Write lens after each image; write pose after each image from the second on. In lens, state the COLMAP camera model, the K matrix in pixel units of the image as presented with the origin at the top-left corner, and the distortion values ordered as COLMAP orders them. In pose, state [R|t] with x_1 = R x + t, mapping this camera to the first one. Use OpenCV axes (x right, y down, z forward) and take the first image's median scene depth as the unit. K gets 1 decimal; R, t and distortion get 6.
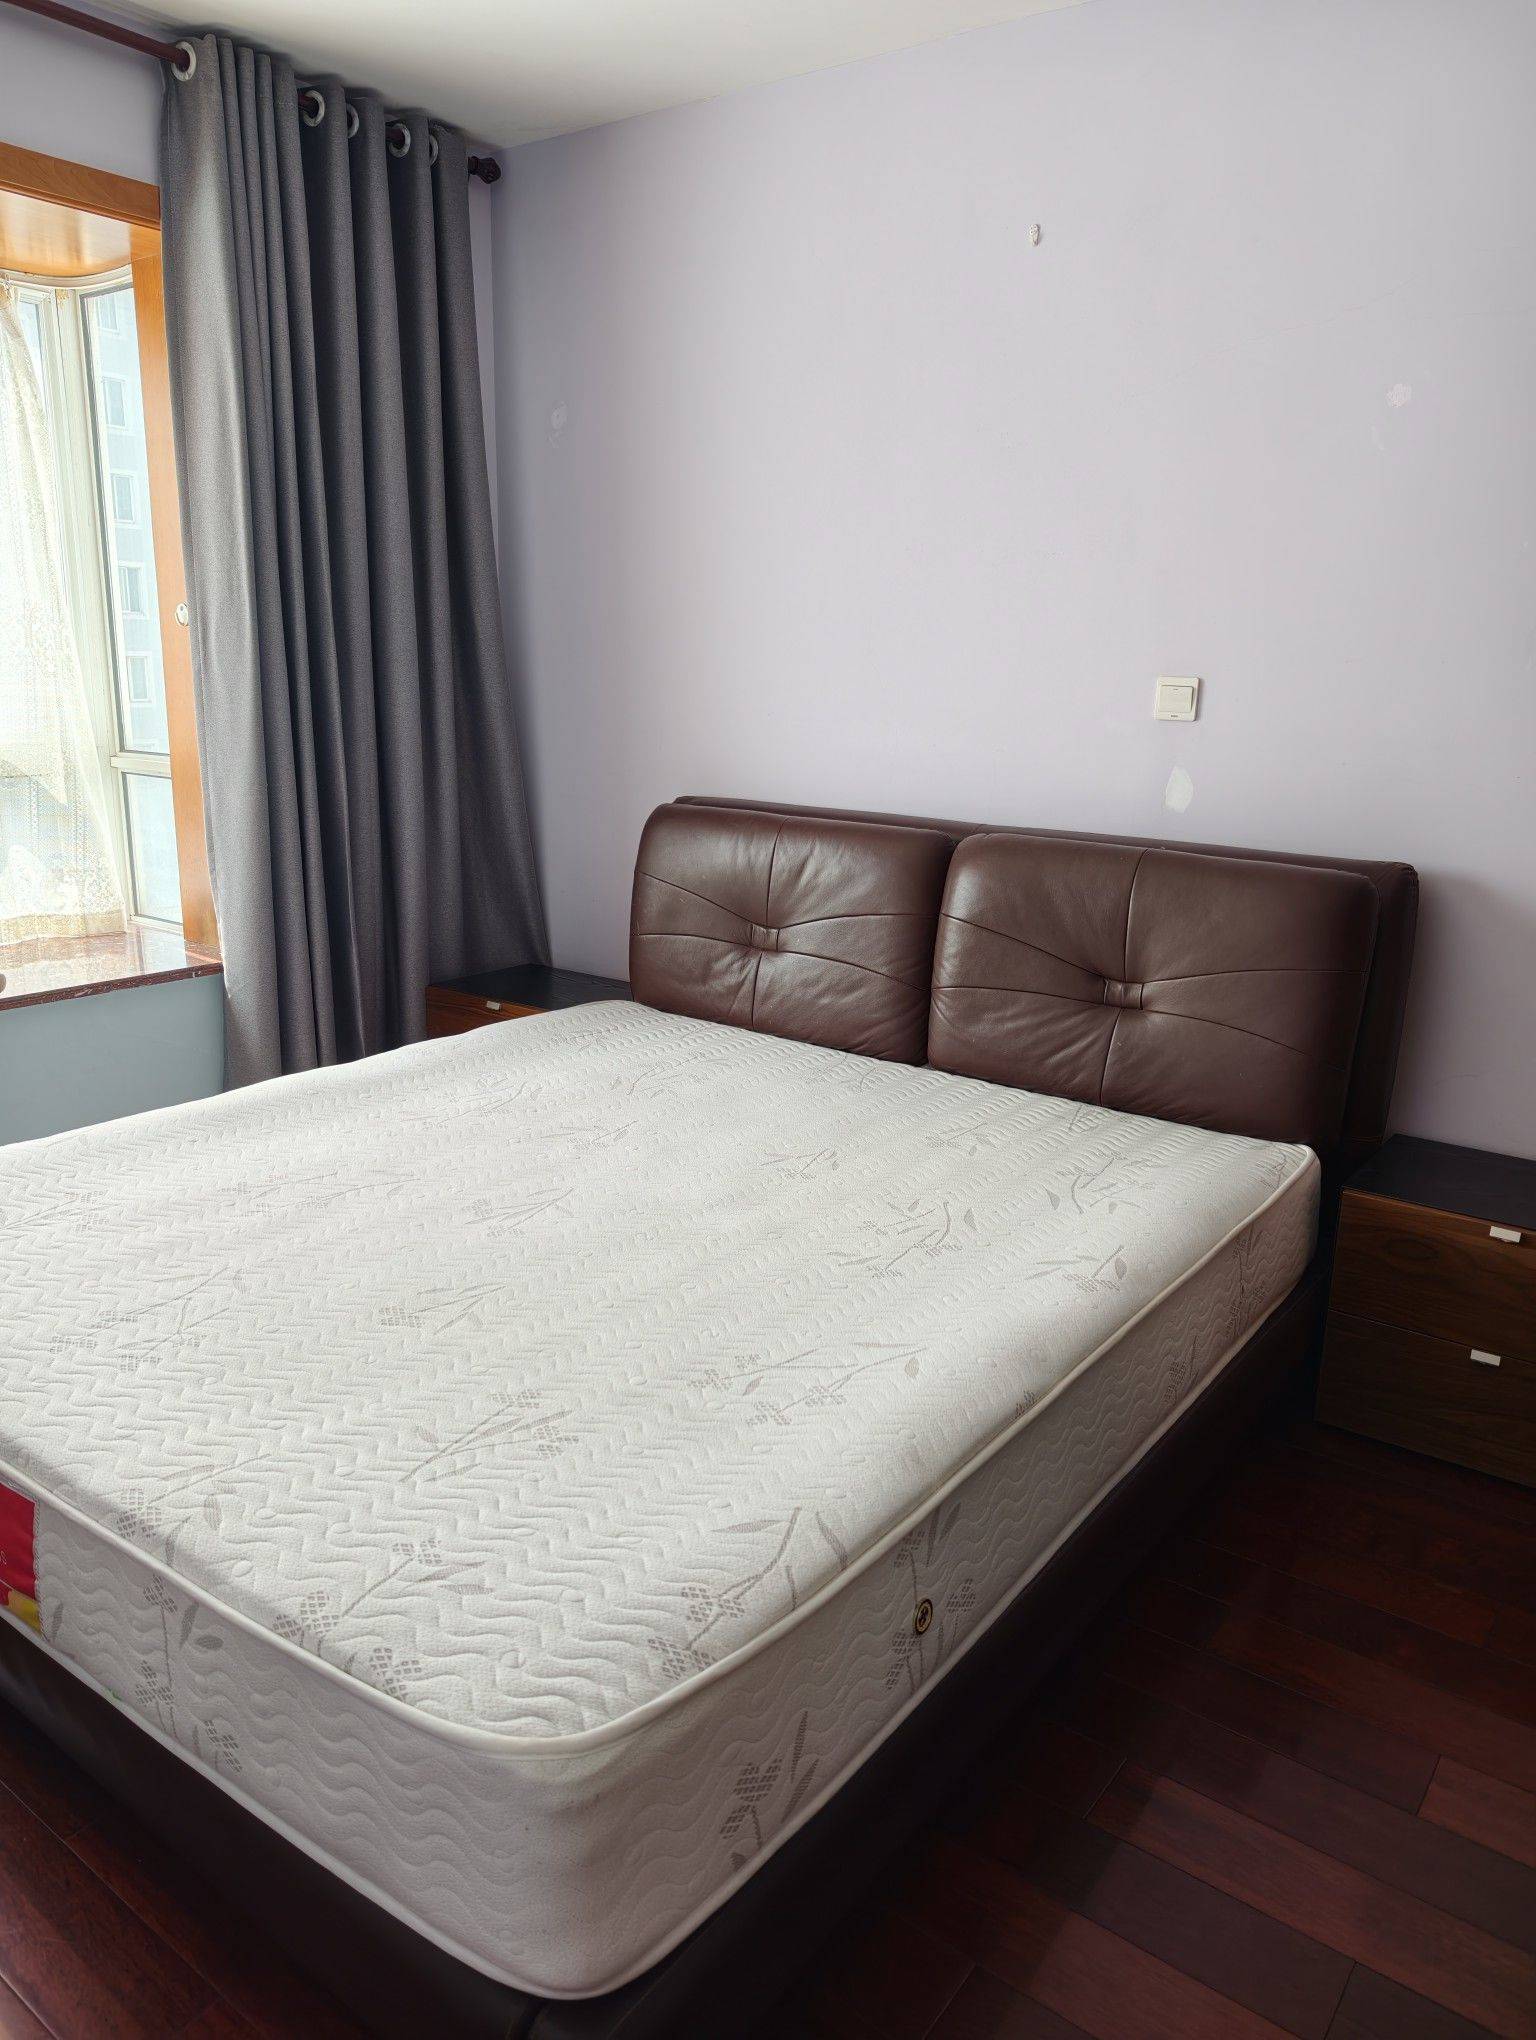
lens RADIAL K [[1429.5, 0, 766.7], [0, 1429.5, 1006.2], [0, 0, 1]] dist [-0.009084, -0.005180]
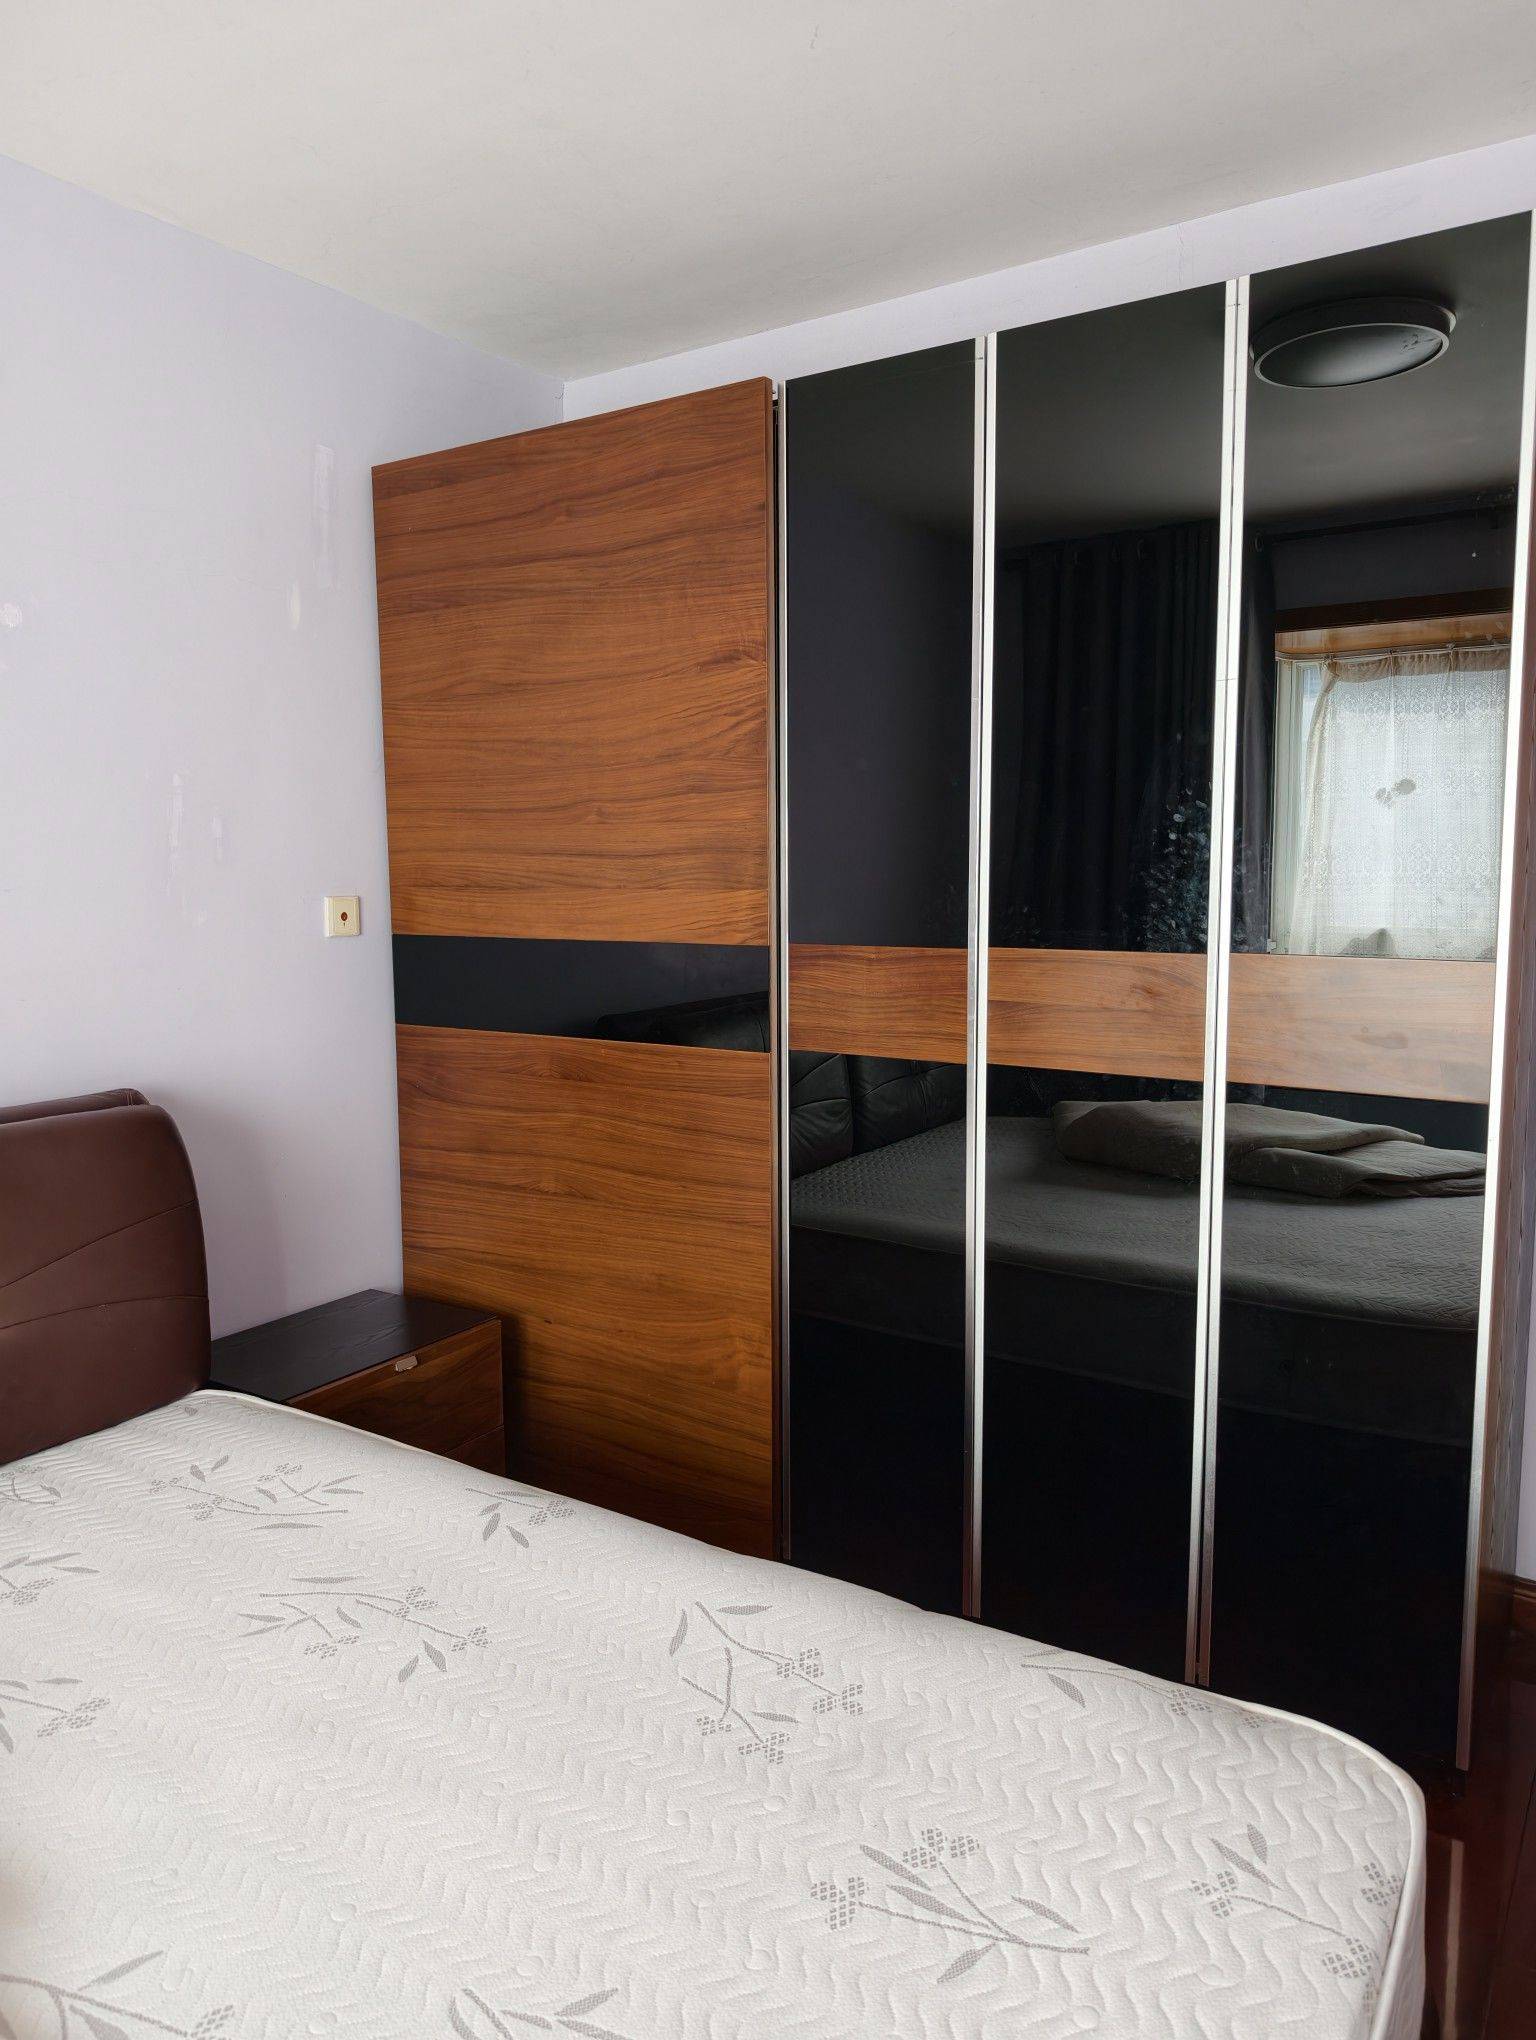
lens RADIAL K [[1429.5, 0, 766.9], [0, 1429.5, 1015.3], [0, 0, 1]] dist [-0.009084, -0.005180]
pose [[-0.042431, -0.140442, 0.989179, -0.769961], [0.249975, 0.957088, 0.146608, -0.264317], [-0.967322, 0.253491, -0.005504, 0.837220]]
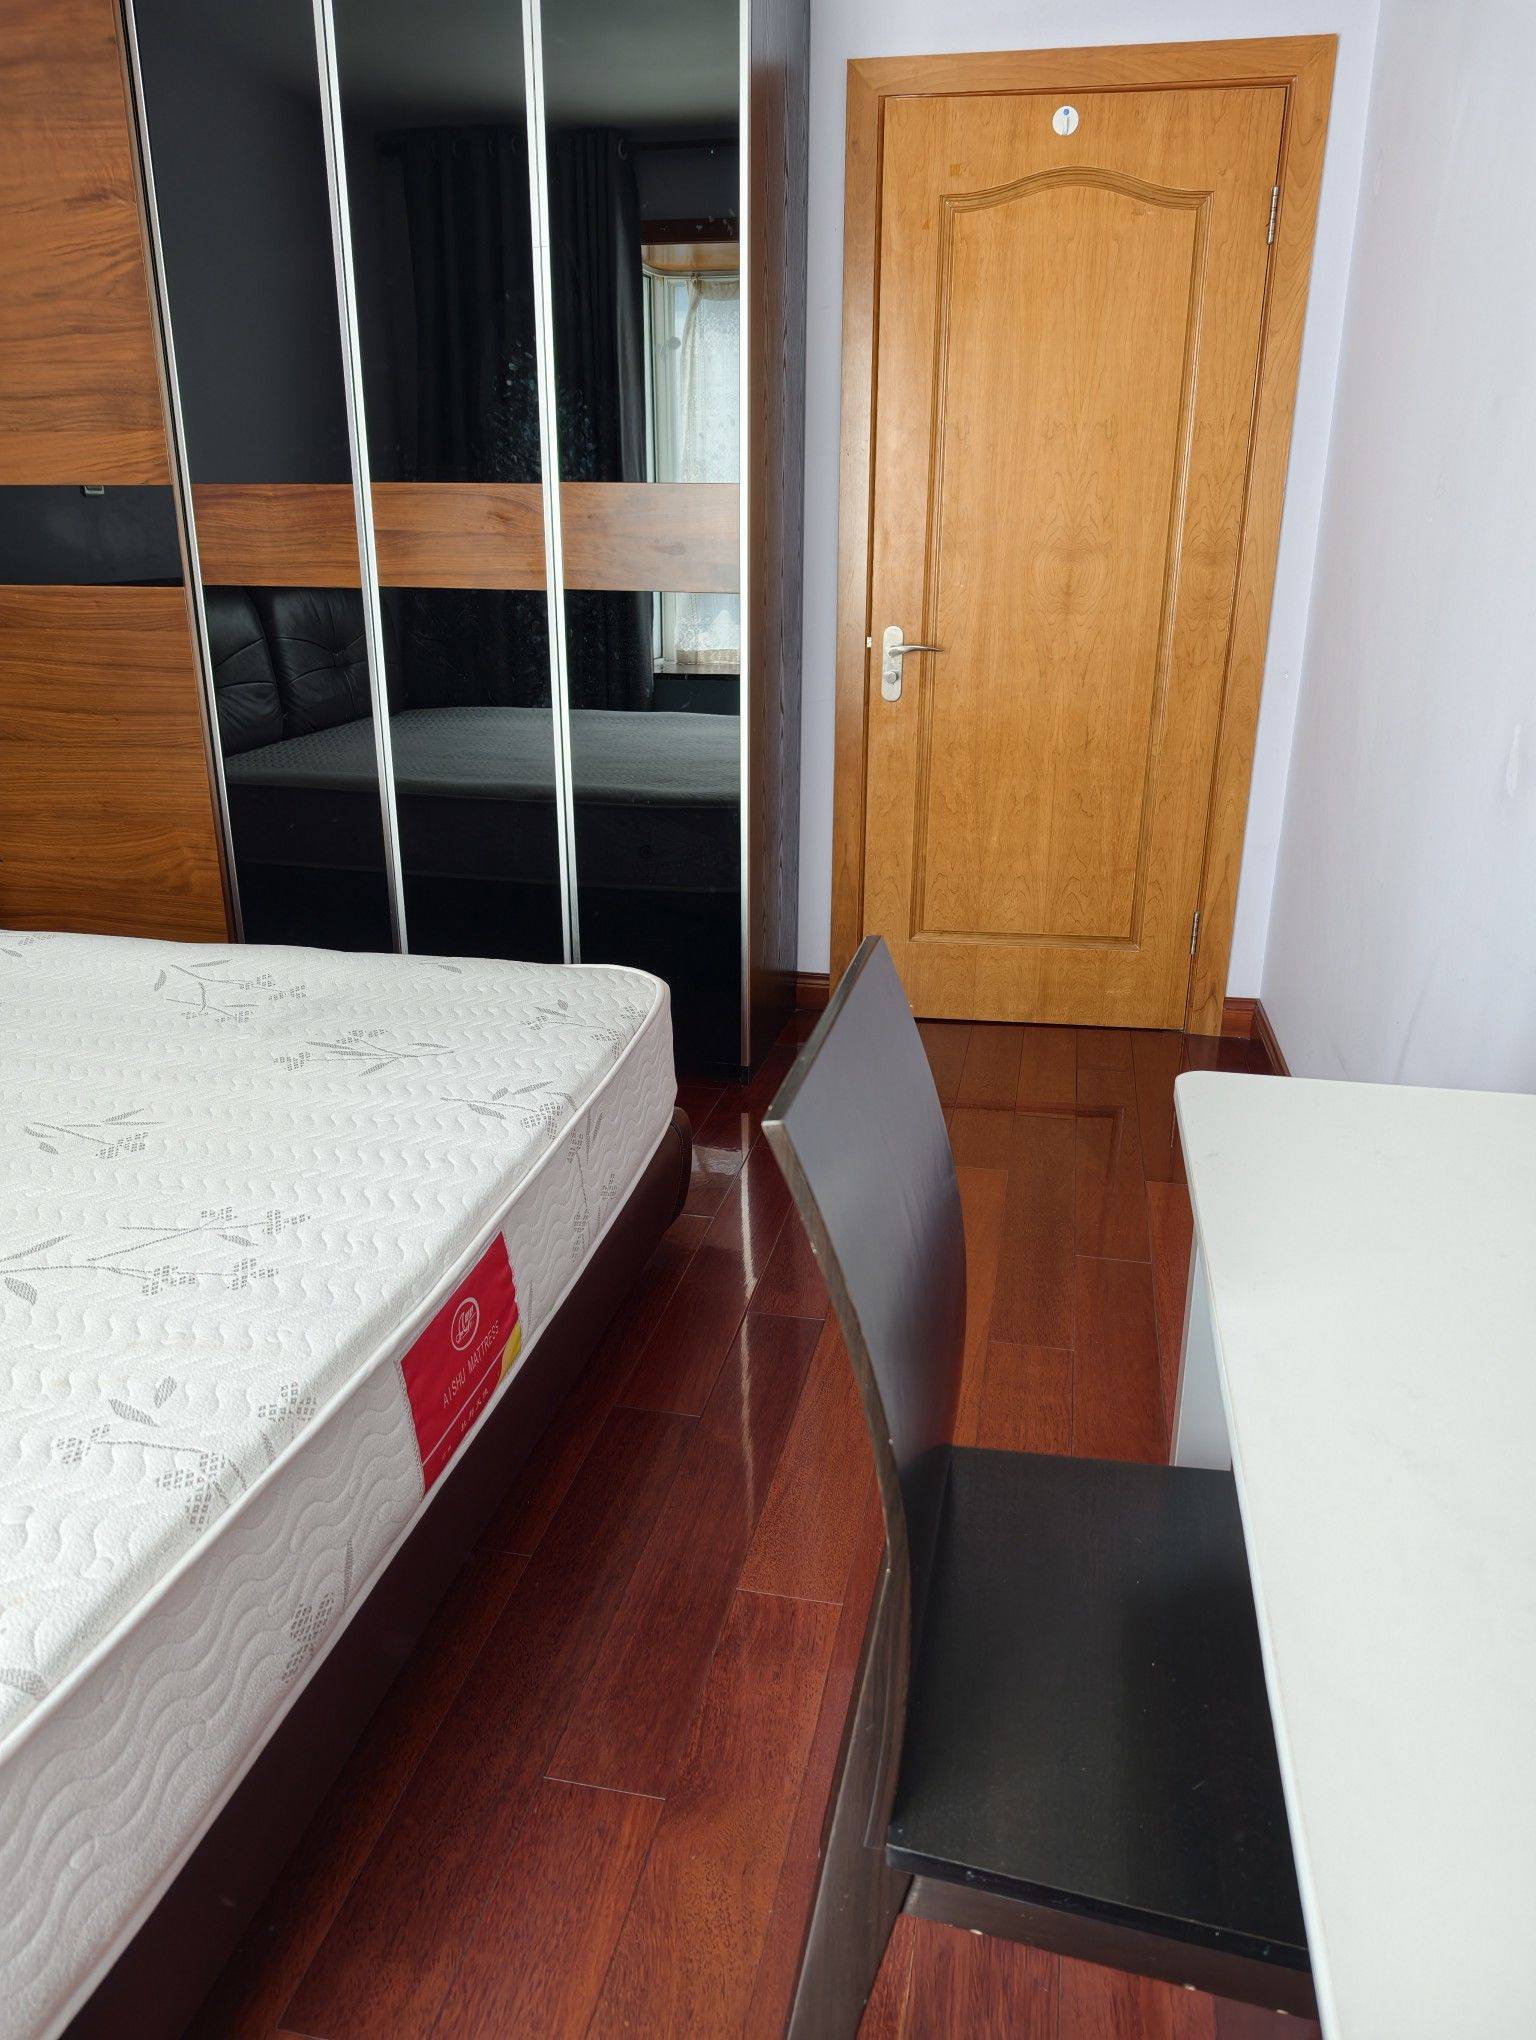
lens RADIAL K [[1429.5, 0, 816.3], [0, 1429.5, 1049.3], [0, 0, 1]] dist [-0.009084, -0.005180]
pose [[-0.430542, -0.346970, 0.833214, -1.198179], [0.191306, 0.867101, 0.459933, -0.168942], [-0.882063, 0.357419, -0.306946, 0.887308]]
